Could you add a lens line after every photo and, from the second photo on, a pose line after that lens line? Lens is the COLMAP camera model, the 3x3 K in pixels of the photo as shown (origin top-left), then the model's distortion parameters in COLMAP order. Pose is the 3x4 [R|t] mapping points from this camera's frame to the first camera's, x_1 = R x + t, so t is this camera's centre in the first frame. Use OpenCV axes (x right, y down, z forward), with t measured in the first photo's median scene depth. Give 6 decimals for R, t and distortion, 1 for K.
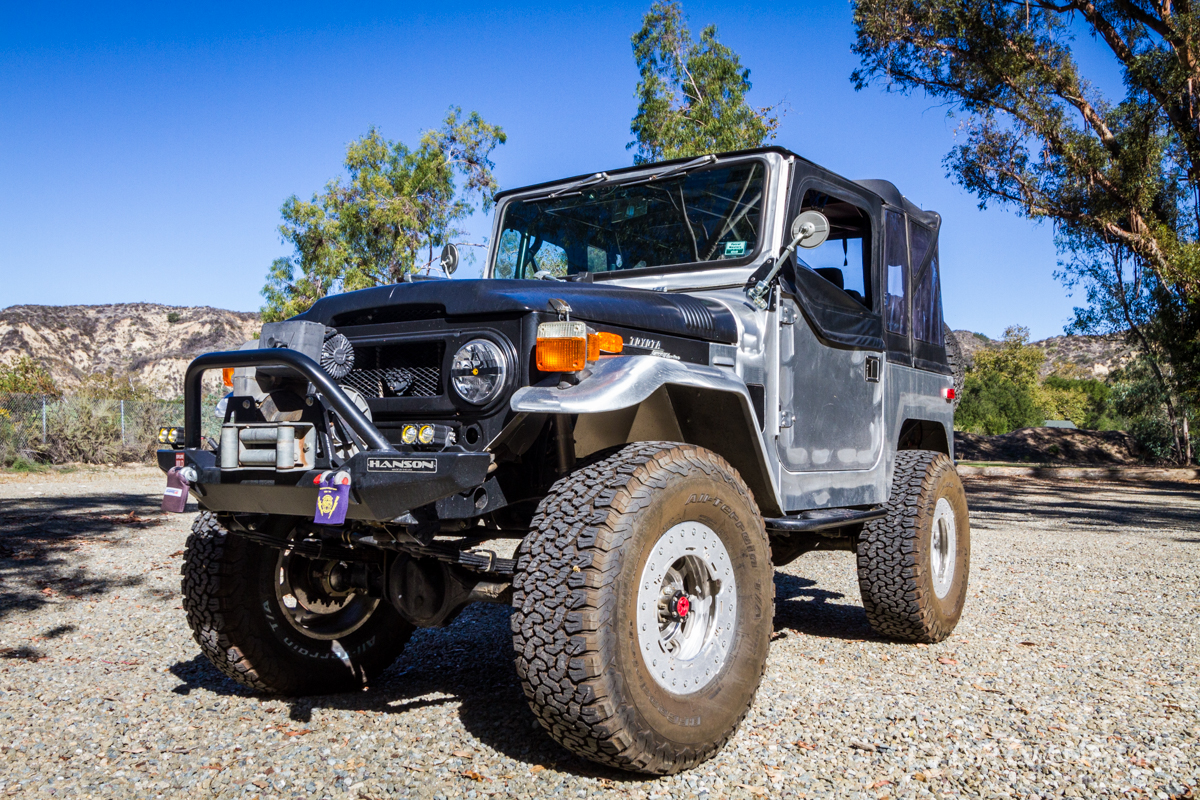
lens RADIAL K [[1044.6, 0, 600.6], [0, 1044.6, 394.7], [0, 0, 1]] dist [0.002968, -0.007623]
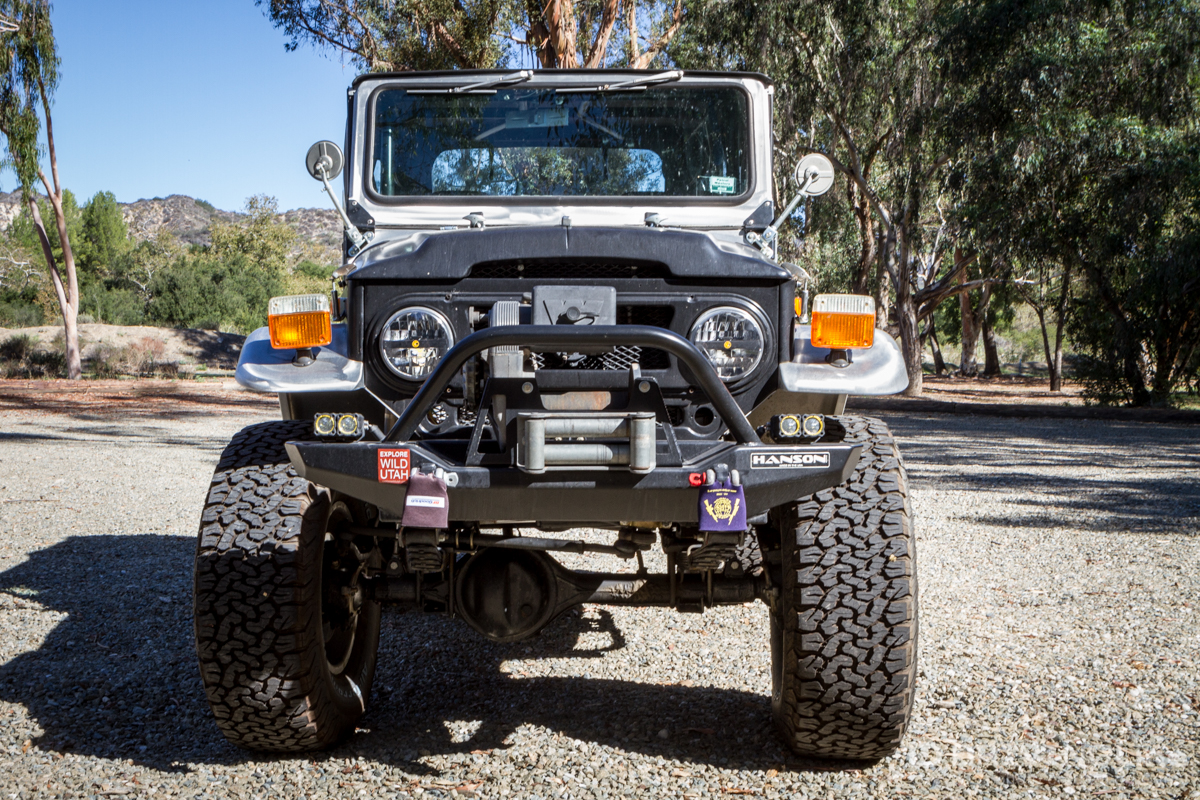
lens RADIAL K [[1368.1, 0, 599.1], [0, 1368.1, 404.2], [0, 0, 1]] dist [0.013674, 0.000000]
pose [[0.846649, -0.022130, 0.531692, -0.885644], [-0.022483, 0.996755, 0.077289, -0.063232], [-0.531677, -0.077390, 0.843404, 0.089386]]
